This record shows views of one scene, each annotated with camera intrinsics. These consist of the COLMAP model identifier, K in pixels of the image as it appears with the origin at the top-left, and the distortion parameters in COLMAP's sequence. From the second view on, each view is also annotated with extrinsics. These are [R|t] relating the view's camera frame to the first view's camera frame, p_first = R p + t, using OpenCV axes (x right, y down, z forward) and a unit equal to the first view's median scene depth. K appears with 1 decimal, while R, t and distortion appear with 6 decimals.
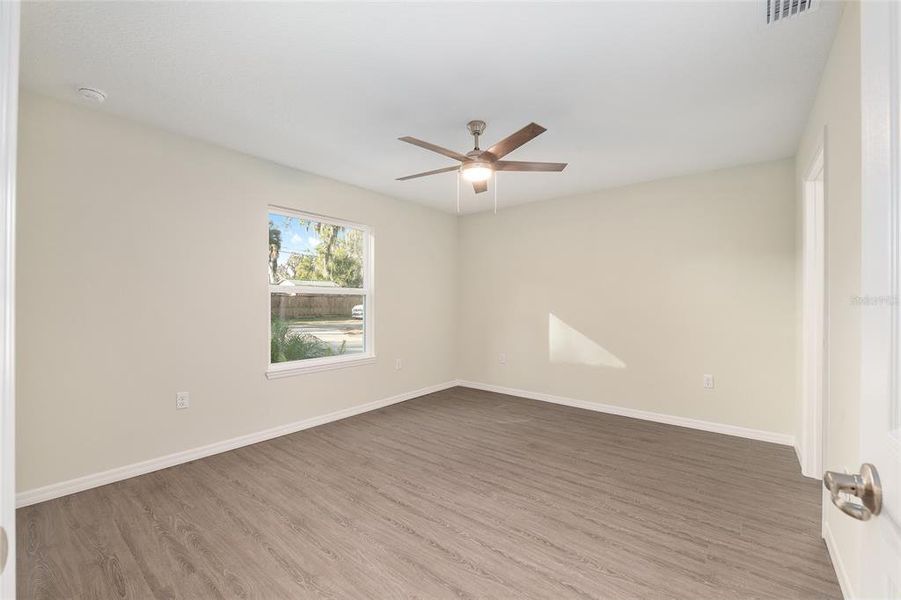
lens RADIAL K [[371.4, 0, 450.2], [0, 371.4, 304.9], [0, 0, 1]] dist [-0.003270, -0.000076]
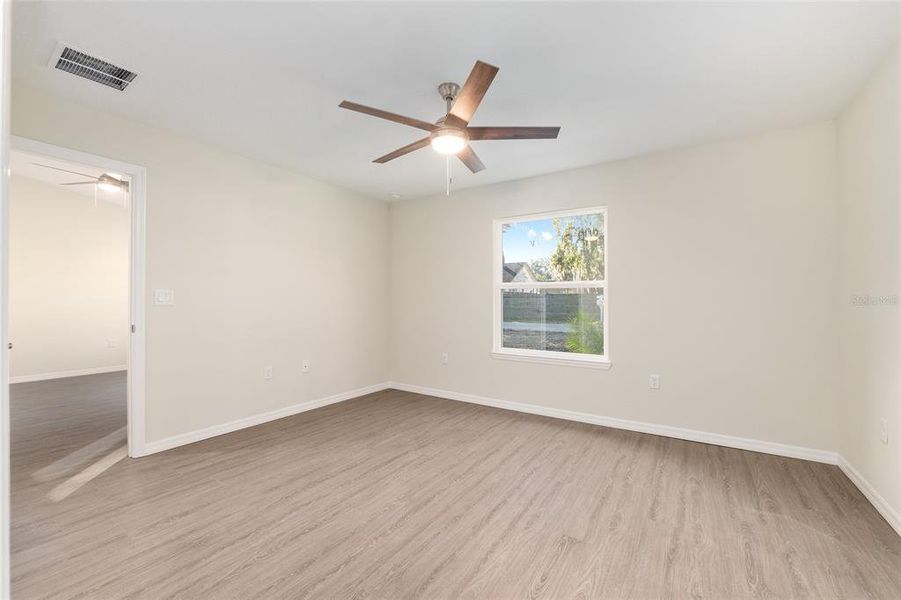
lens RADIAL K [[371.4, 0, 450.2], [0, 371.4, 304.9], [0, 0, 1]] dist [-0.003270, -0.000076]
pose [[0.101552, 0.007739, -0.994800, 0.852099], [-0.005849, 0.999957, 0.007182, 0.012777], [0.994813, 0.005089, 0.101593, 0.839005]]
